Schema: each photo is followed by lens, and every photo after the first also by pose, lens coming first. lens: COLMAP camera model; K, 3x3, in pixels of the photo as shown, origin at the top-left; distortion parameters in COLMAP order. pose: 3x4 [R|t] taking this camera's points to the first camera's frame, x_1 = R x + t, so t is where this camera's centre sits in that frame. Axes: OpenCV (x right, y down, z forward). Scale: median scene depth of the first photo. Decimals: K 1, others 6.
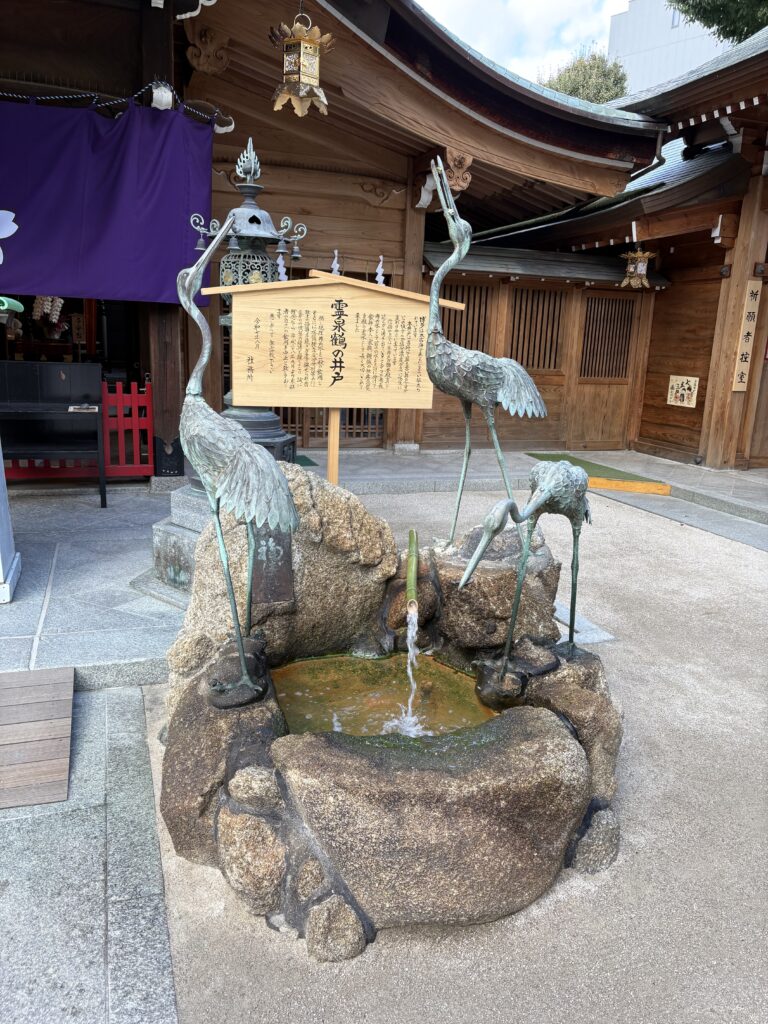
lens RADIAL K [[775.3, 0, 384.0], [0, 775.3, 512.0], [0, 0, 1]] dist [0.060753, -0.005836]
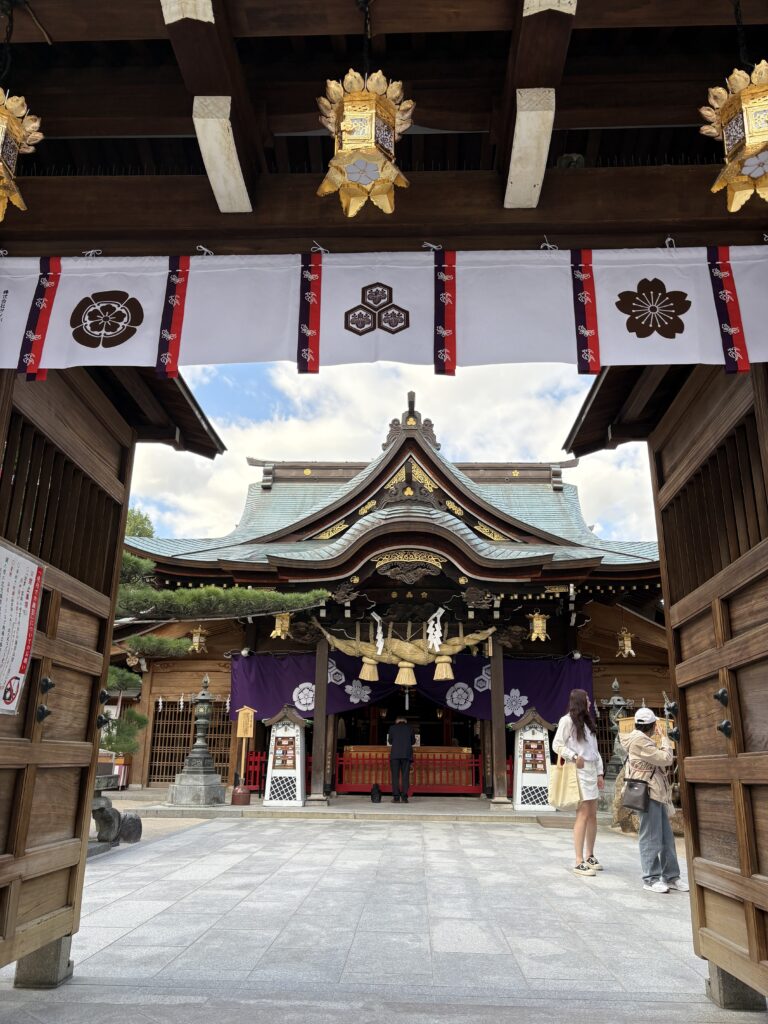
lens RADIAL K [[775.3, 0, 384.0], [0, 775.3, 512.0], [0, 0, 1]] dist [0.060753, -0.005836]
pose [[0.930636, -0.129390, -0.342309, 0.119910], [-0.058321, 0.871009, -0.487792, 0.482520], [0.361269, 0.473921, 0.803046, -1.884395]]
